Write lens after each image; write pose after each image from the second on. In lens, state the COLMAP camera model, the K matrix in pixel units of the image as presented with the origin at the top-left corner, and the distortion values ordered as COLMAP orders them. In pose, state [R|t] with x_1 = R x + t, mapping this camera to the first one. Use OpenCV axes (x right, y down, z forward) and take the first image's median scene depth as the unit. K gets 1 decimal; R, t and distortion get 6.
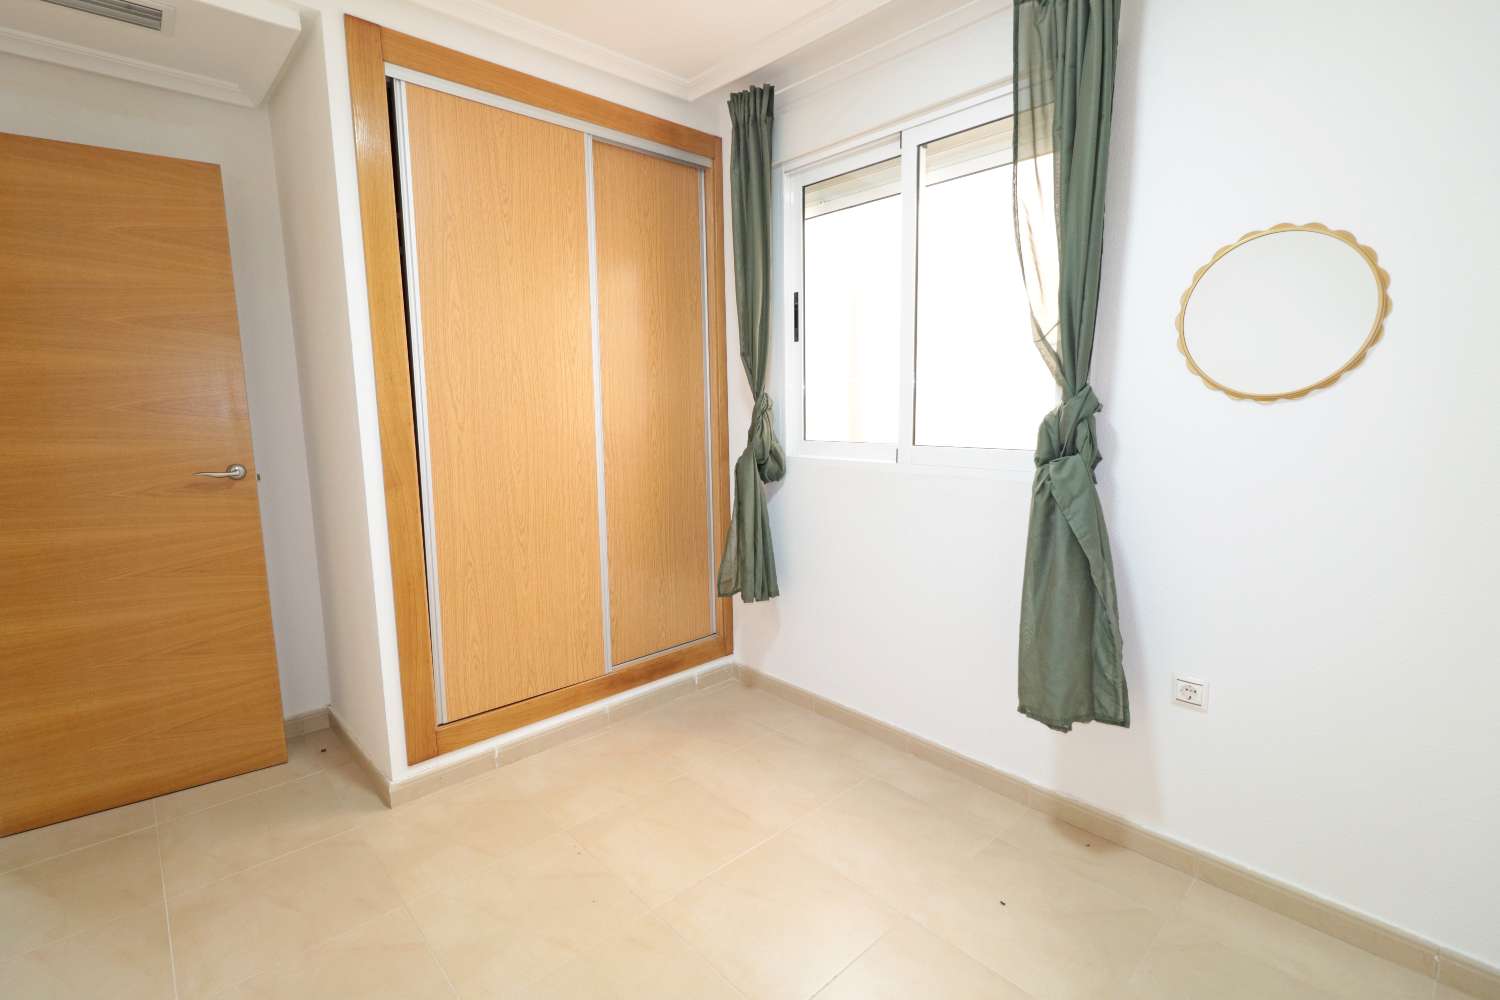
lens RADIAL K [[689.5, 0, 761.0], [0, 689.5, 494.6], [0, 0, 1]] dist [-0.001285, 0.000334]
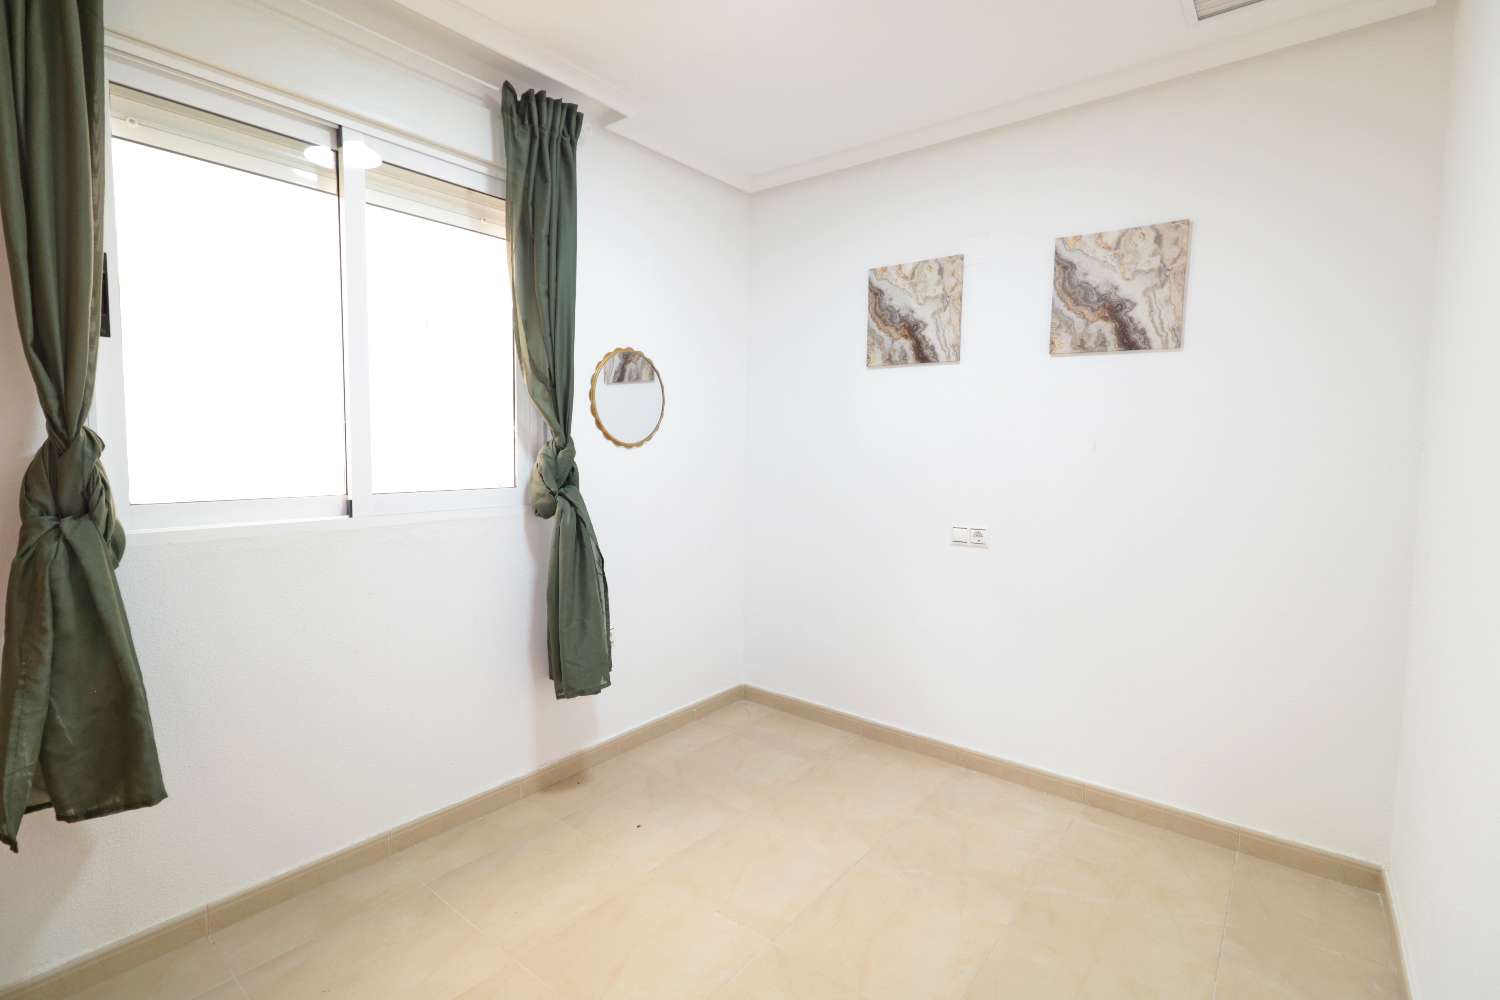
lens RADIAL K [[689.5, 0, 761.6], [0, 689.5, 502.5], [0, 0, 1]] dist [-0.001285, 0.000334]
pose [[-0.149582, -0.063399, 0.986715, -0.854772], [0.132489, 0.987657, 0.083544, -0.083517], [-0.979833, 0.143226, -0.139336, 0.785595]]
